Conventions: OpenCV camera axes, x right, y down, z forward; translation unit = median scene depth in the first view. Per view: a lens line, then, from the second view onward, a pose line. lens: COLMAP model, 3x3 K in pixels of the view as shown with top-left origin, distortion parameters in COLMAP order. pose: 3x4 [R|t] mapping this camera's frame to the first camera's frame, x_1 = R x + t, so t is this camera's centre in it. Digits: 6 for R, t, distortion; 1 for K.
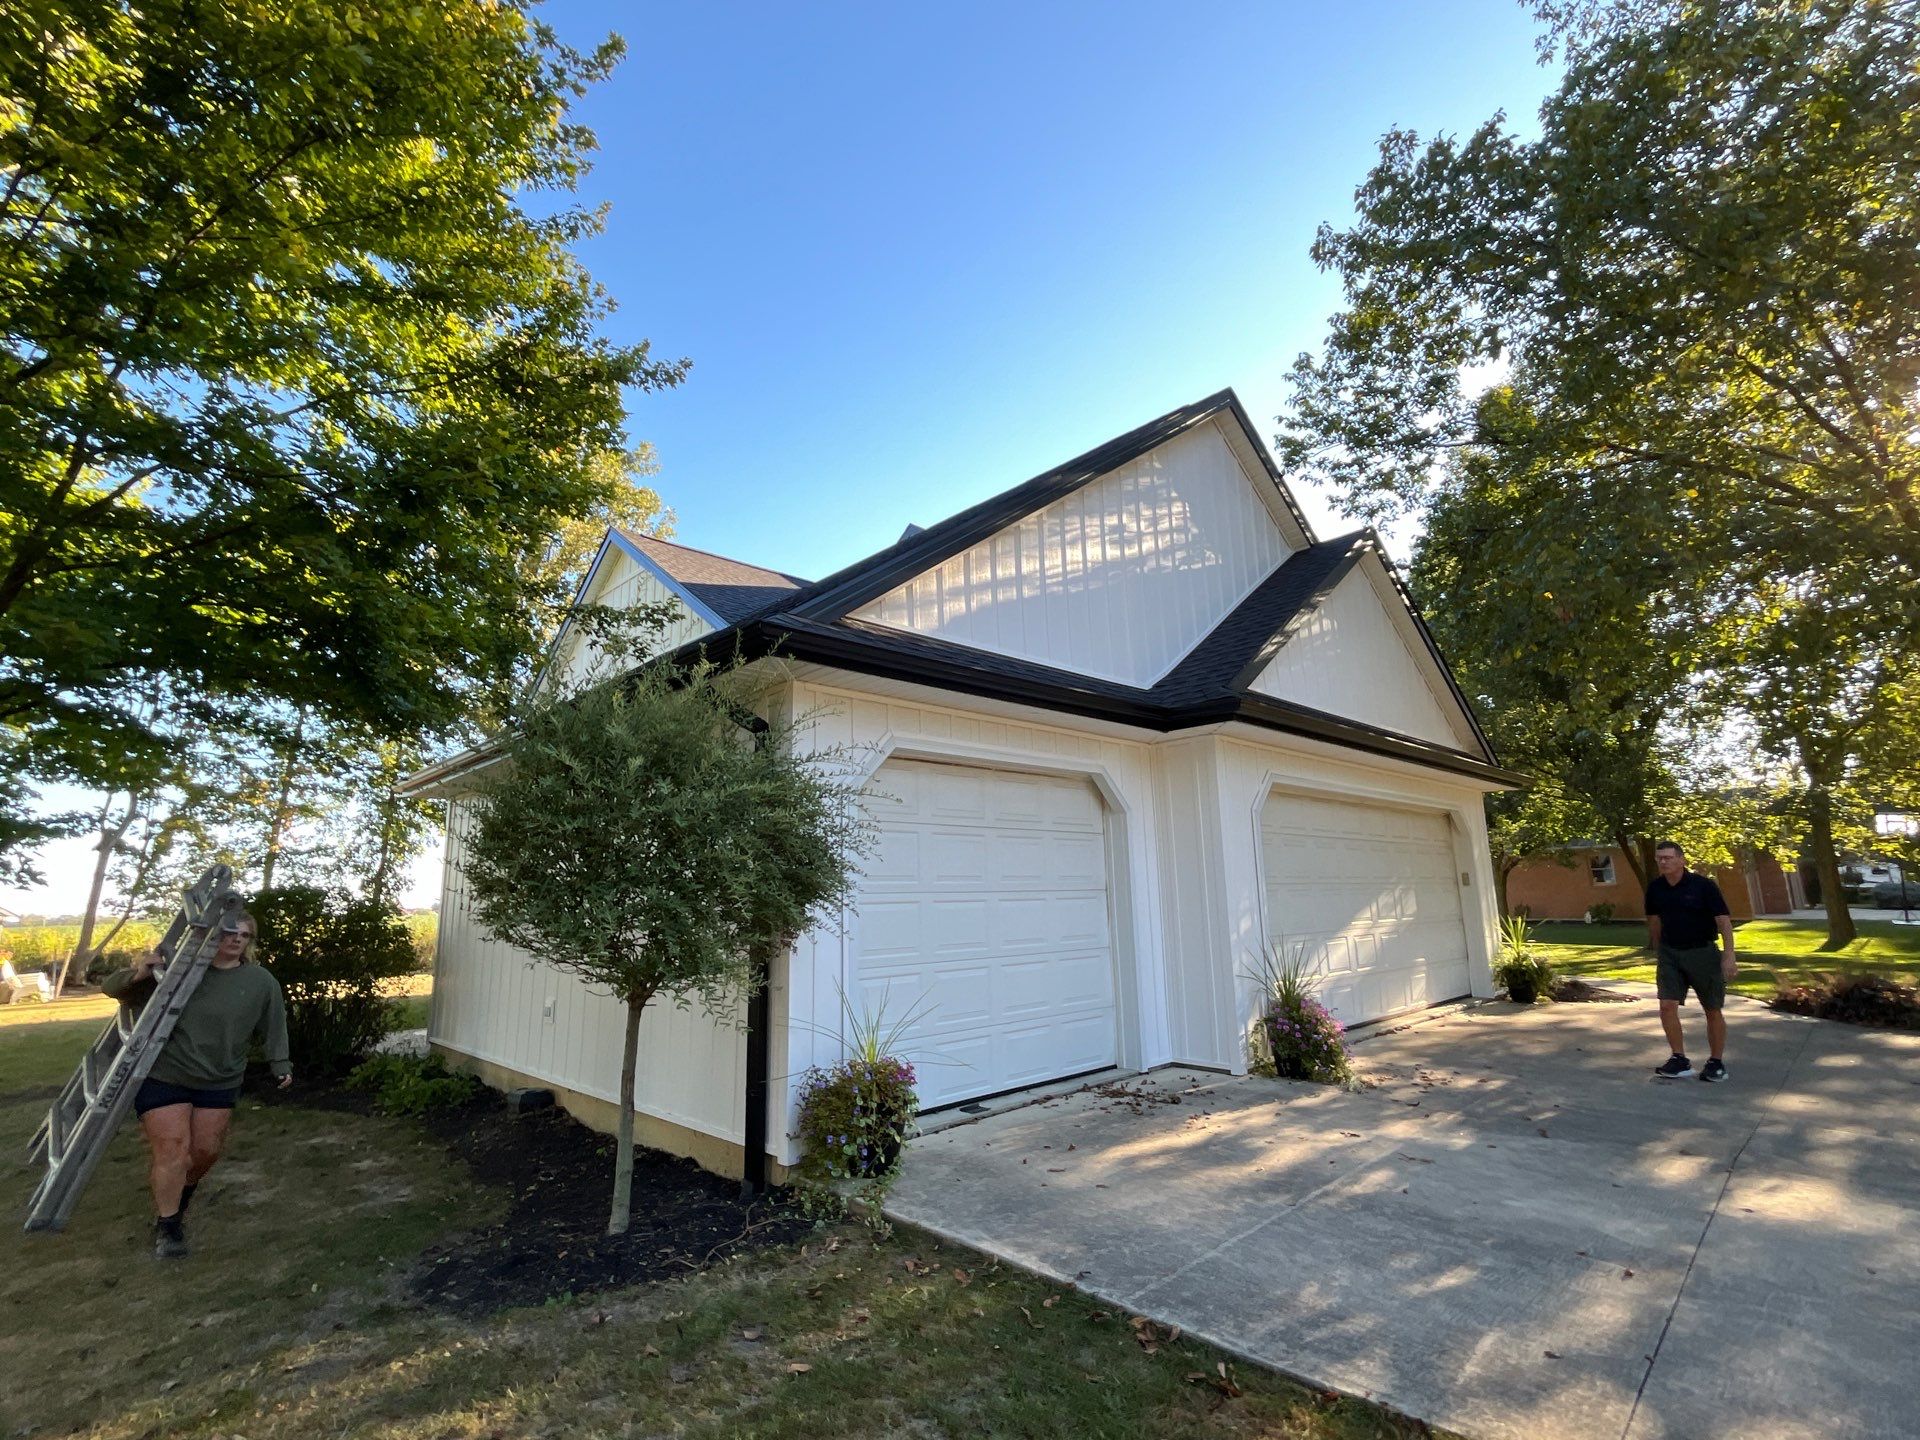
lens RADIAL K [[889.4, 0, 952.4], [0, 889.4, 717.2], [0, 0, 1]] dist [-0.000375, -0.001280]
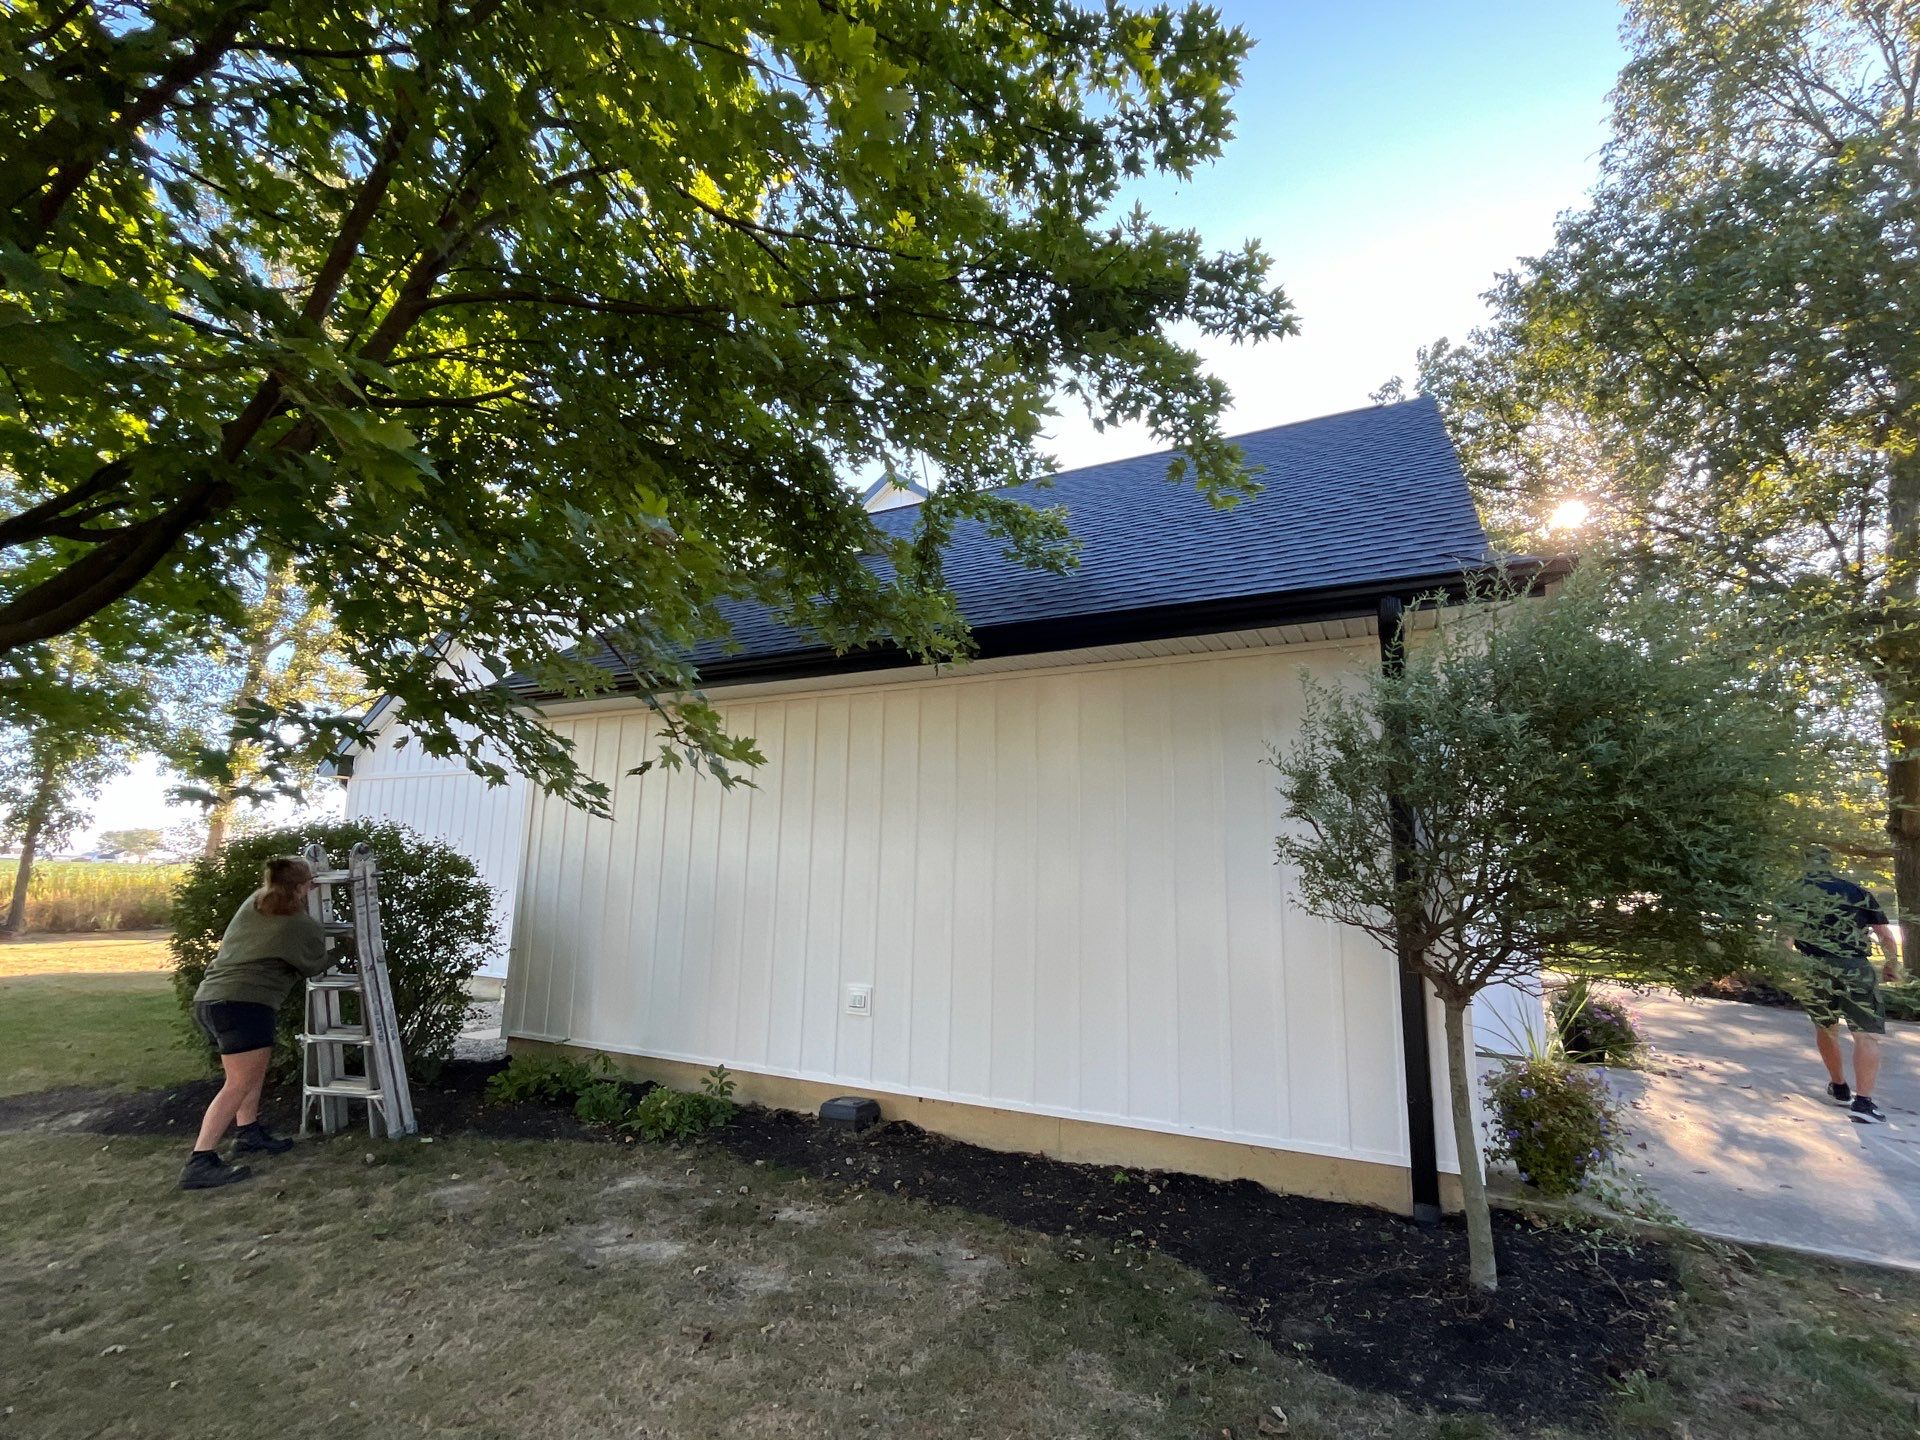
lens RADIAL K [[889.4, 0, 952.4], [0, 889.4, 717.2], [0, 0, 1]] dist [-0.000375, -0.001280]
pose [[0.941649, 0.101636, 0.320886, -1.062423], [-0.109151, 0.994010, 0.005468, 0.108760], [-0.318409, -0.040174, 0.947102, 0.387285]]
